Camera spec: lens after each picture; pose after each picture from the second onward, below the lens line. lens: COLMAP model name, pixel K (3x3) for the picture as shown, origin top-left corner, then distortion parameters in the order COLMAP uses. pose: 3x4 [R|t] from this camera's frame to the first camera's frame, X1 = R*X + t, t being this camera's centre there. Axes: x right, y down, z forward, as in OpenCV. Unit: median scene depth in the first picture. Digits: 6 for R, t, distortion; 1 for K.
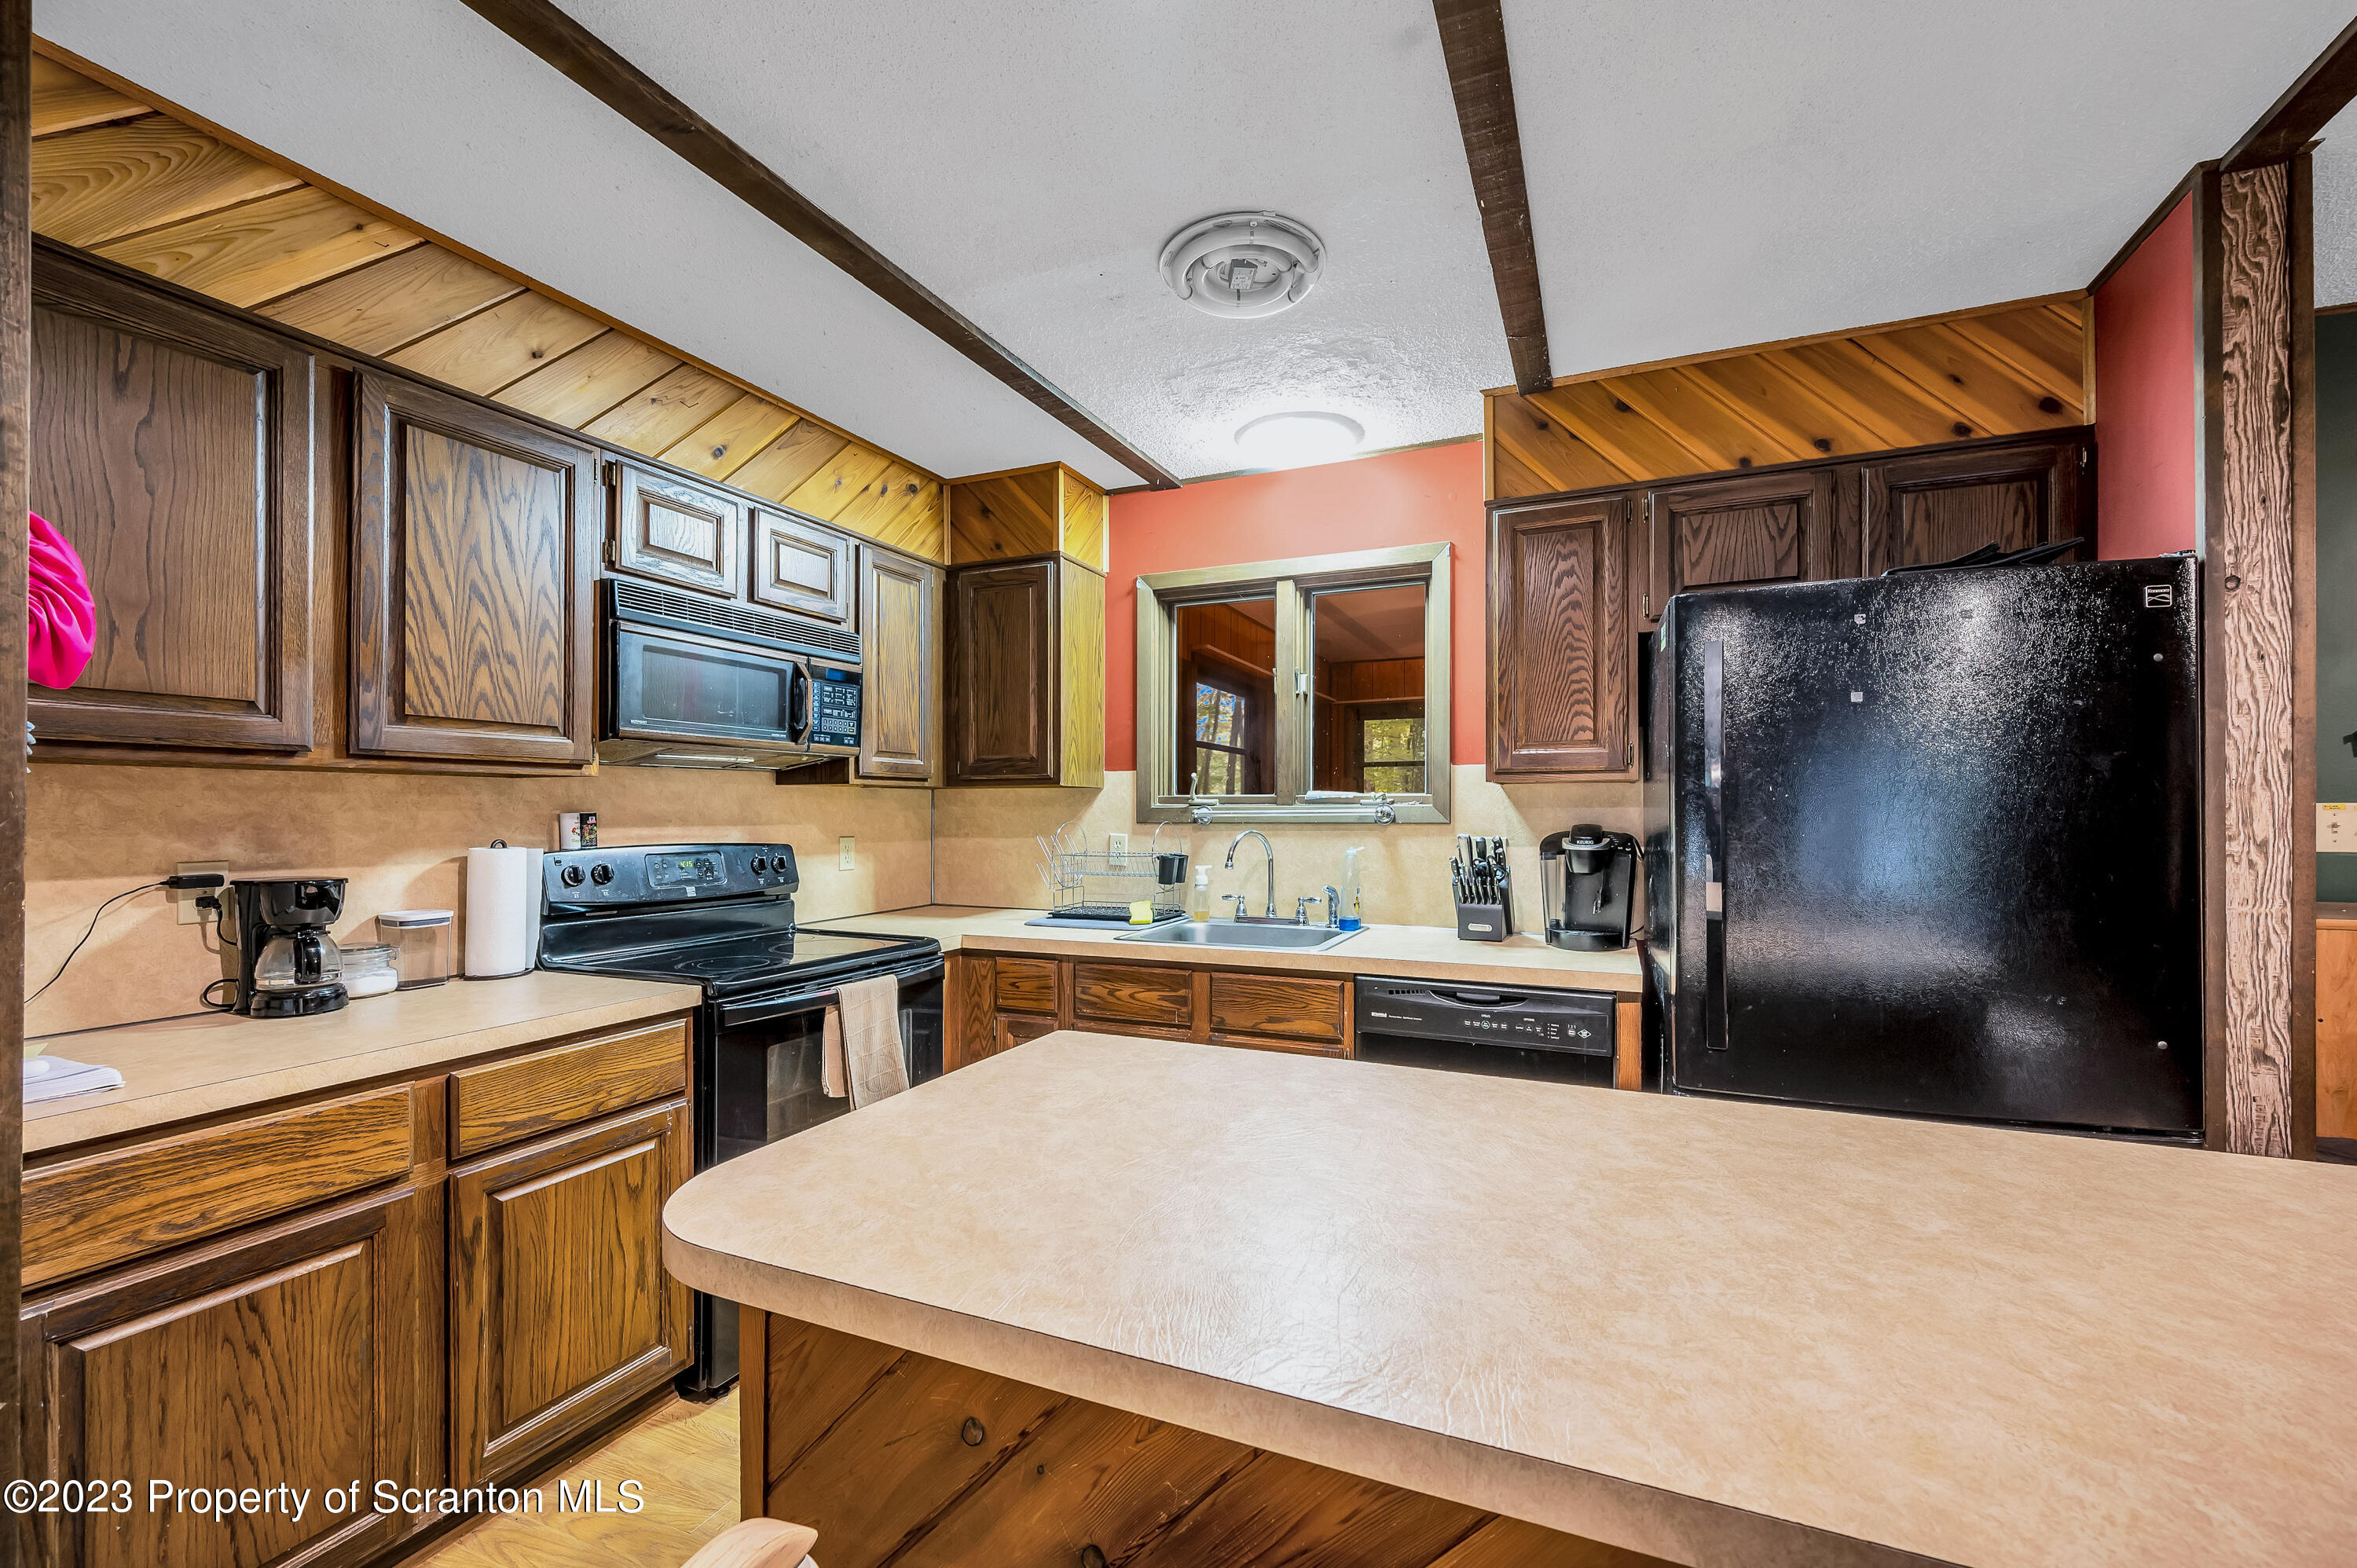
lens RADIAL K [[950.7, 0, 1189.1], [0, 950.7, 800.3], [0, 0, 1]] dist [0.001156, -0.001233]
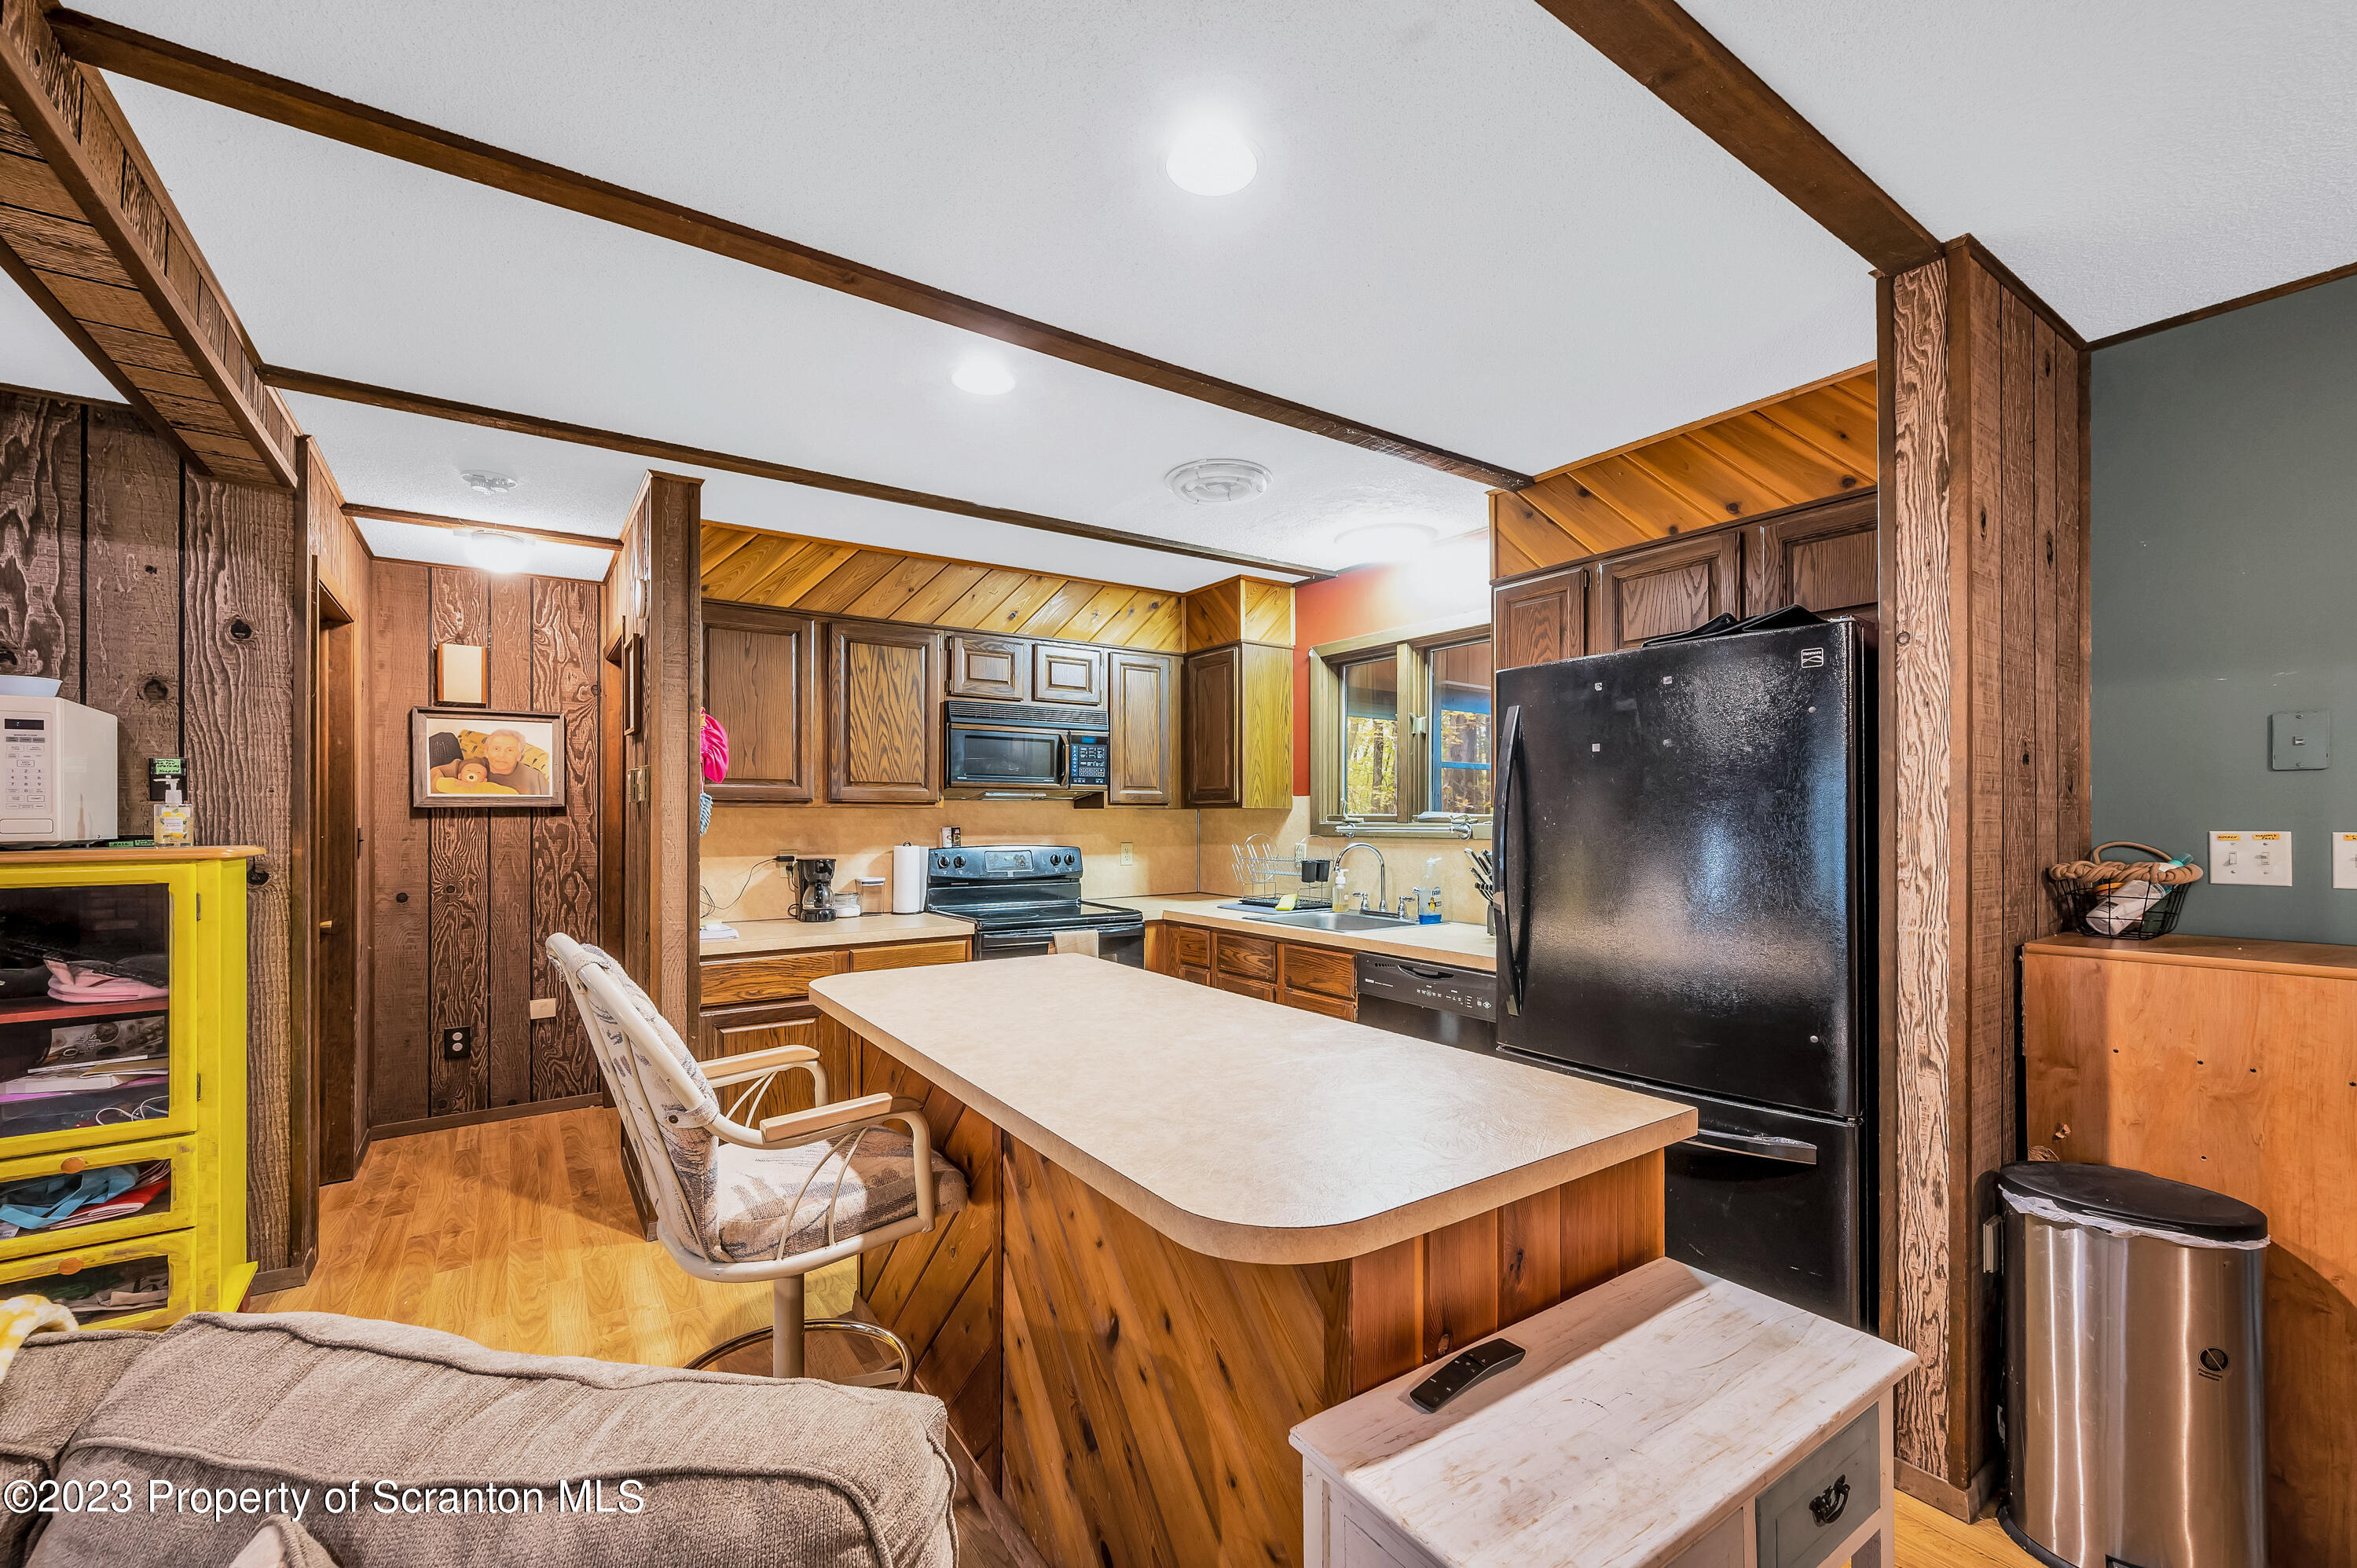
lens RADIAL K [[950.7, 0, 1171.8], [0, 950.7, 802.6], [0, 0, 1]] dist [0.001156, -0.001233]
pose [[0.843450, -0.006724, -0.537166, 0.721919], [0.005188, 0.999977, -0.004371, -0.025167], [0.537183, 0.000900, 0.843465, -0.309050]]
